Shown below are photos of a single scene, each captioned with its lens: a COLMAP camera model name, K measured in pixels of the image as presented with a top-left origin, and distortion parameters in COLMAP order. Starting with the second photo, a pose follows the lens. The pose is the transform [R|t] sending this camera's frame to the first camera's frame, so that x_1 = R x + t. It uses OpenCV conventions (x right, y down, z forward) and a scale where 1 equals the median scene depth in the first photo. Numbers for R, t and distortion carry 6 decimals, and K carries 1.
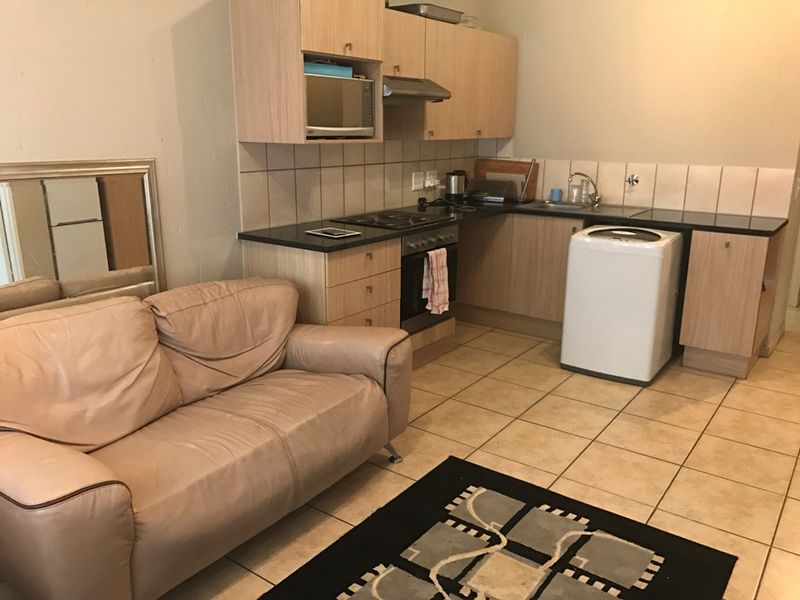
lens RADIAL K [[650.8, 0, 408.5], [0, 650.8, 301.3], [0, 0, 1]] dist [0.011166, -0.000507]
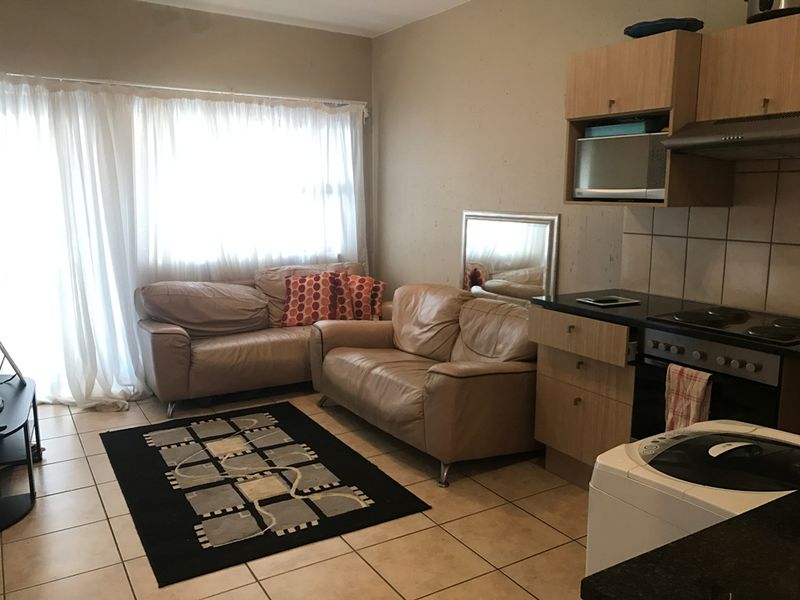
lens RADIAL K [[664.6, 0, 400.0], [0, 664.6, 300.0], [0, 0, 1]] dist [0.007982, -0.002396]
pose [[-0.393541, 0.135282, -0.909299, 0.719538], [-0.252327, 0.935230, 0.248346, -0.223772], [0.884000, 0.327175, -0.333916, 0.886366]]
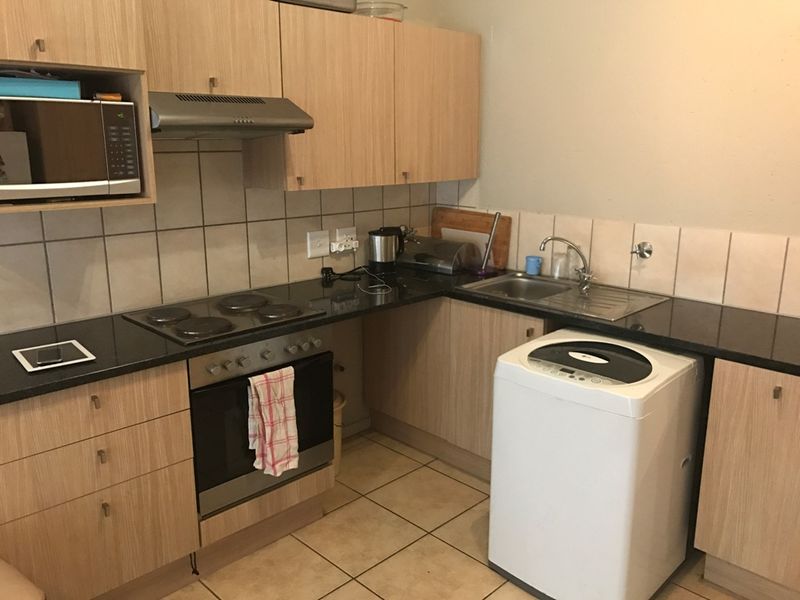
lens RADIAL K [[664.6, 0, 400.0], [0, 664.6, 300.0], [0, 0, 1]] dist [0.007982, -0.002396]
pose [[0.987010, 0.032332, -0.157374, 0.244864], [-0.037104, 0.998933, -0.027484, -0.127002], [0.156317, 0.032966, 0.987157, 0.373015]]
